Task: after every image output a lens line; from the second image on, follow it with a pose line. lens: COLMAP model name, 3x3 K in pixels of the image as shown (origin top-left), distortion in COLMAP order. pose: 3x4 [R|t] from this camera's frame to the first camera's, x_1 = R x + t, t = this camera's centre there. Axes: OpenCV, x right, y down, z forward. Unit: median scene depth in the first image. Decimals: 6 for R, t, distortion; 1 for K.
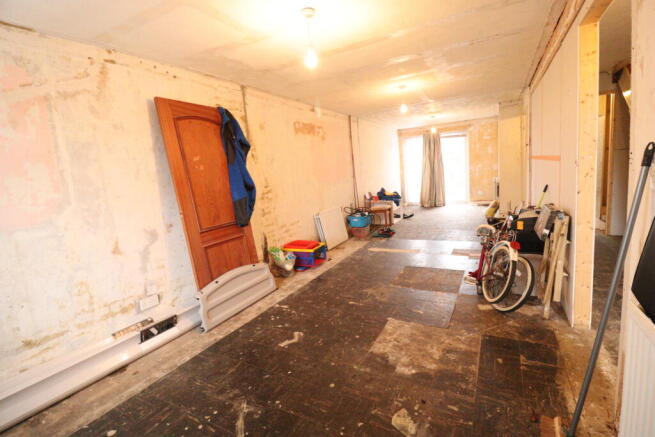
lens RADIAL K [[307.2, 0, 332.8], [0, 307.2, 216.3], [0, 0, 1]] dist [0.002269, -0.014790]
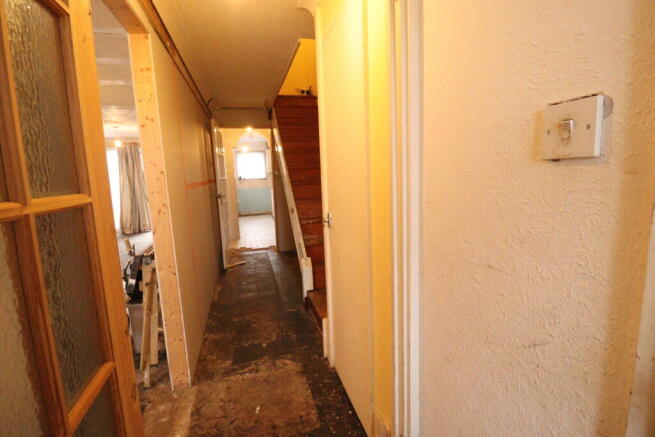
lens RADIAL K [[307.2, 0, 332.8], [0, 307.2, 216.3], [0, 0, 1]] dist [0.002269, -0.014790]
pose [[0.729516, -0.041447, 0.682707, 0.542391], [0.076800, 0.996814, -0.021550, -0.062854], [-0.679638, 0.068152, 0.730375, 0.047705]]
